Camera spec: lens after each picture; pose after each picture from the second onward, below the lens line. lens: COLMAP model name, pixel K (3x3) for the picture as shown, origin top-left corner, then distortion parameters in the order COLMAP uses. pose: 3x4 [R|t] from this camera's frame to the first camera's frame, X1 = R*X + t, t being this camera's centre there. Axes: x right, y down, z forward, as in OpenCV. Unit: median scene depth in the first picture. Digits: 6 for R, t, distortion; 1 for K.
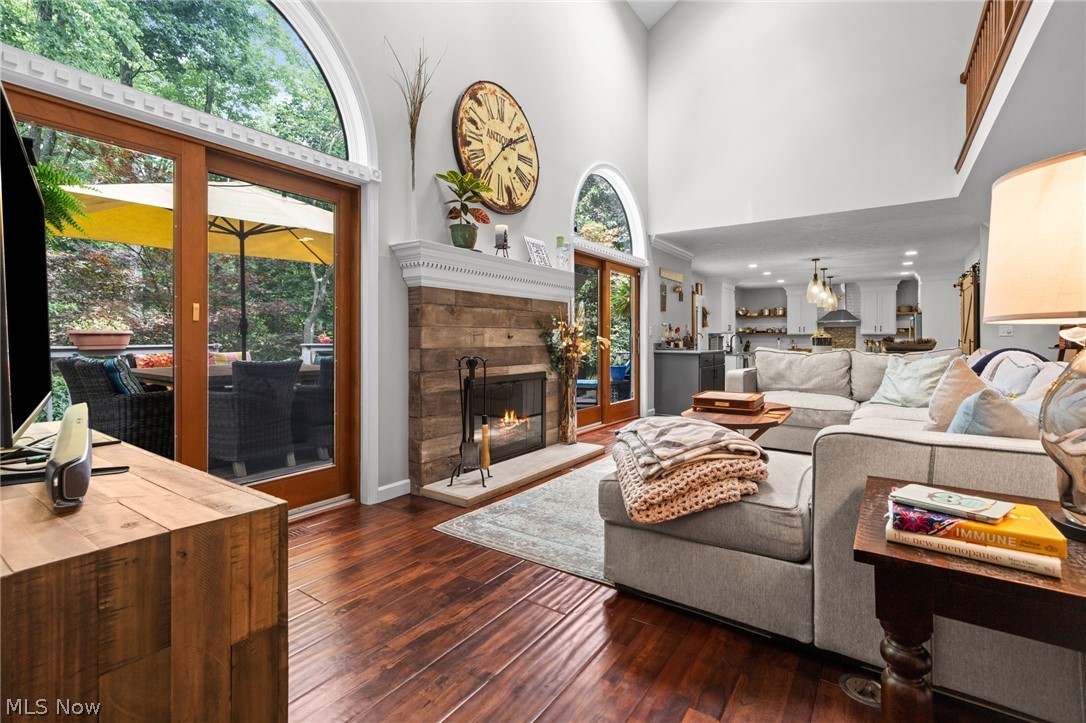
lens RADIAL K [[484.2, 0, 546.7], [0, 484.2, 340.1], [0, 0, 1]] dist [-0.000048, 0.000093]
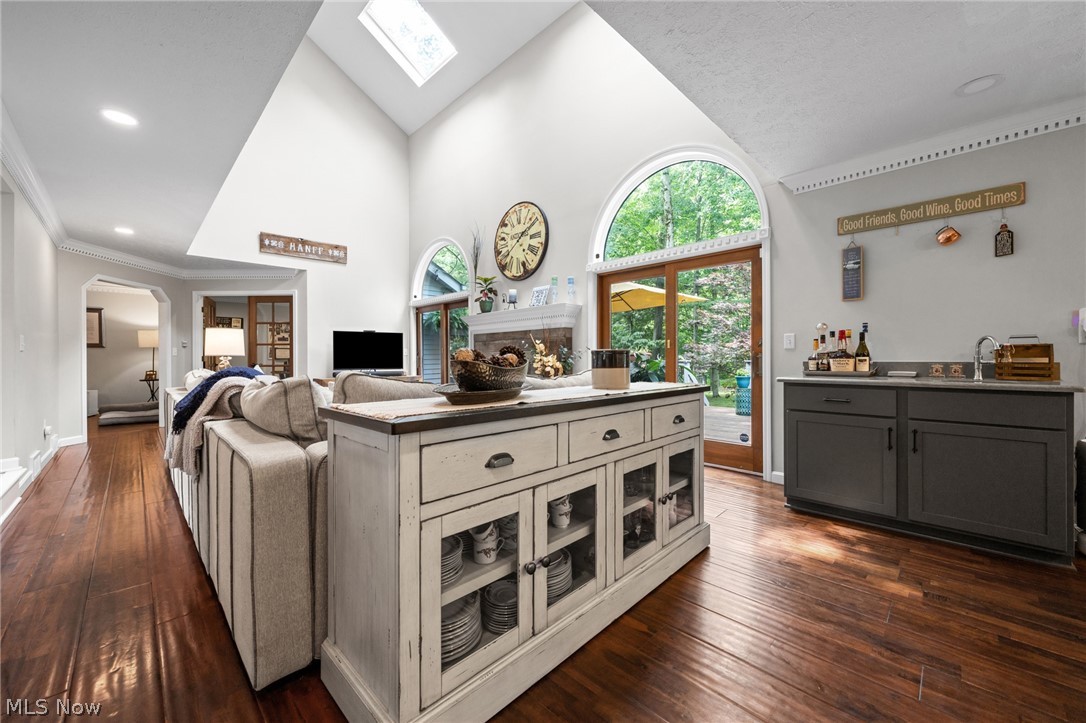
lens RADIAL K [[415.6, 0, 539.2], [0, 415.6, 357.5], [0, 0, 1]] dist [-0.001492, -0.000200]
pose [[-0.176813, -0.004122, -0.984236, 1.183140], [0.002989, 0.999984, -0.004725, 0.003752], [0.984240, -0.003777, -0.176797, 1.222723]]
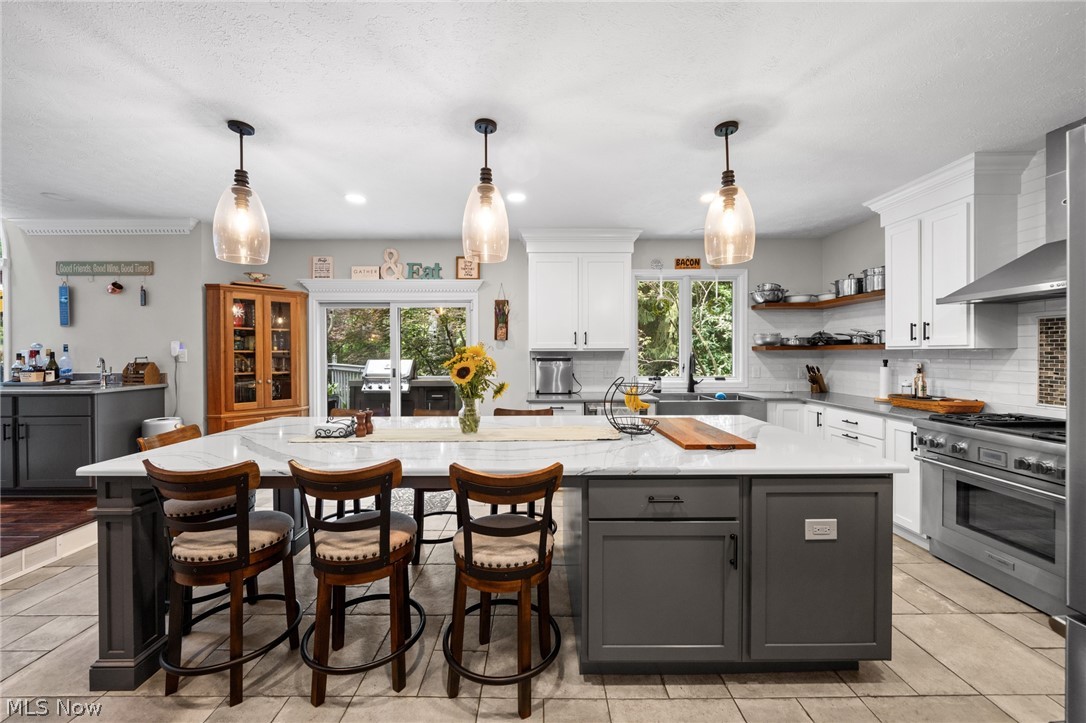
lens RADIAL K [[404.2, 0, 542.6], [0, 404.2, 355.8], [0, 0, 1]] dist [-0.003347, -0.000298]
pose [[0.580503, 0.001136, -0.814257, 1.741428], [0.005198, 0.999973, 0.005101, -0.029394], [0.814241, -0.007193, 0.580482, 1.971263]]
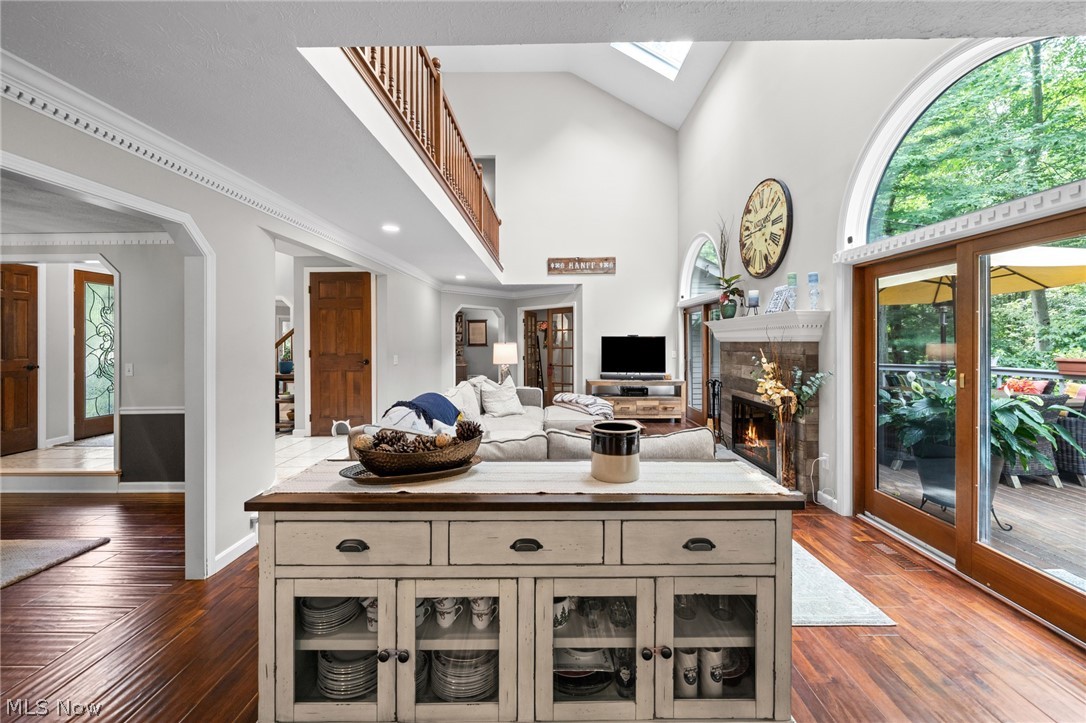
lens RADIAL K [[422.5, 0, 547.0], [0, 422.5, 340.8], [0, 0, 1]] dist [-0.001431, -0.000116]
pose [[-0.824351, -0.000136, -0.566079, 0.963392], [0.001103, 0.999998, -0.001848, -0.085200], [0.566078, -0.002147, -0.824349, 1.502813]]
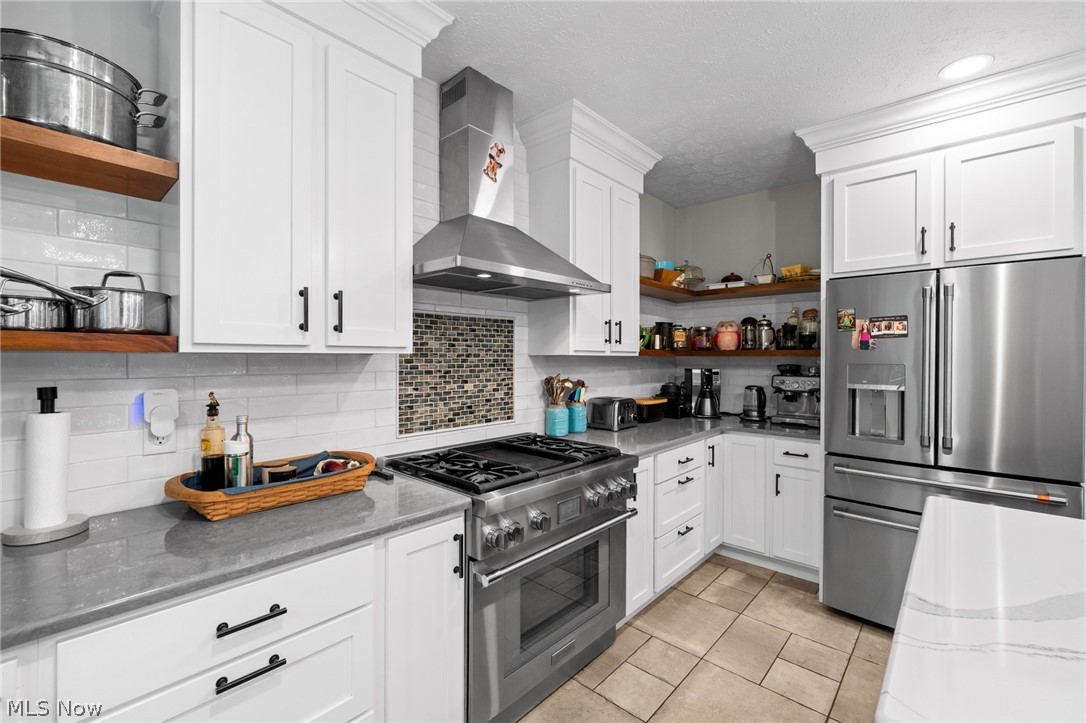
lens RADIAL K [[458.4, 0, 541.9], [0, 458.4, 357.9], [0, 0, 1]] dist [-0.000150, 0.000219]
pose [[0.124501, -0.005488, 0.992204, 1.231215], [-0.003972, 0.999974, 0.006029, -0.033277], [-0.992212, -0.004692, 0.124476, 2.732519]]
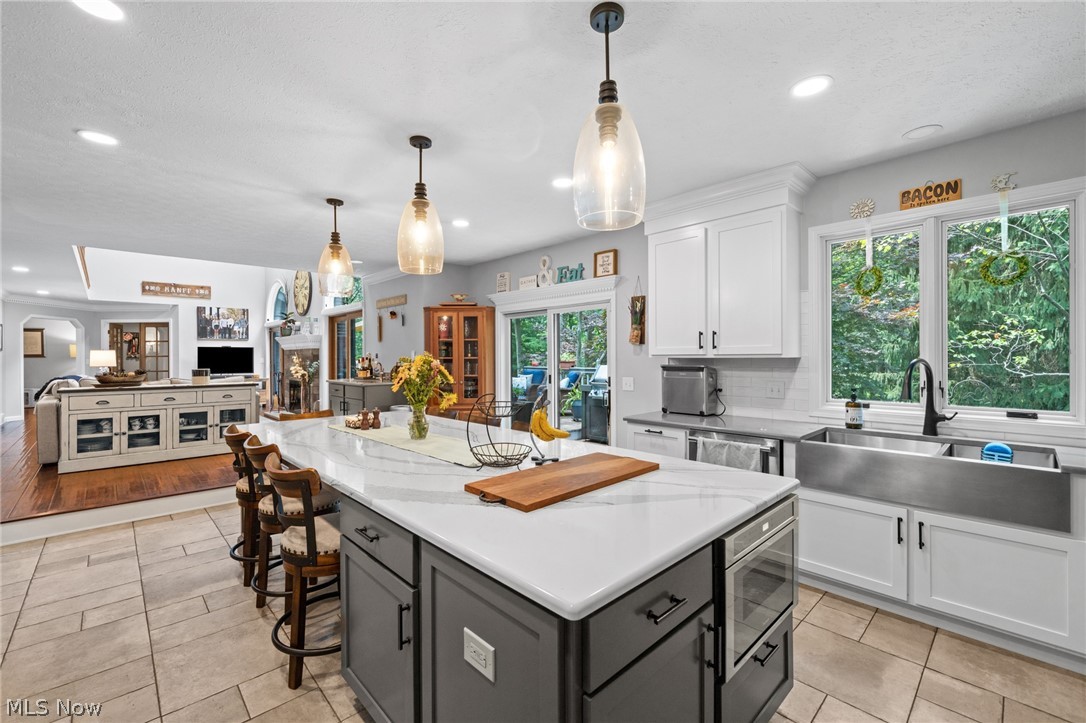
lens RADIAL K [[458.4, 0, 541.9], [0, 458.4, 357.9], [0, 0, 1]] dist [-0.000150, 0.000219]
pose [[-0.197994, -0.000539, -0.980203, 1.840849], [0.003919, 0.999991, -0.001342, -0.035430], [0.980195, -0.004108, -0.197991, 2.496139]]
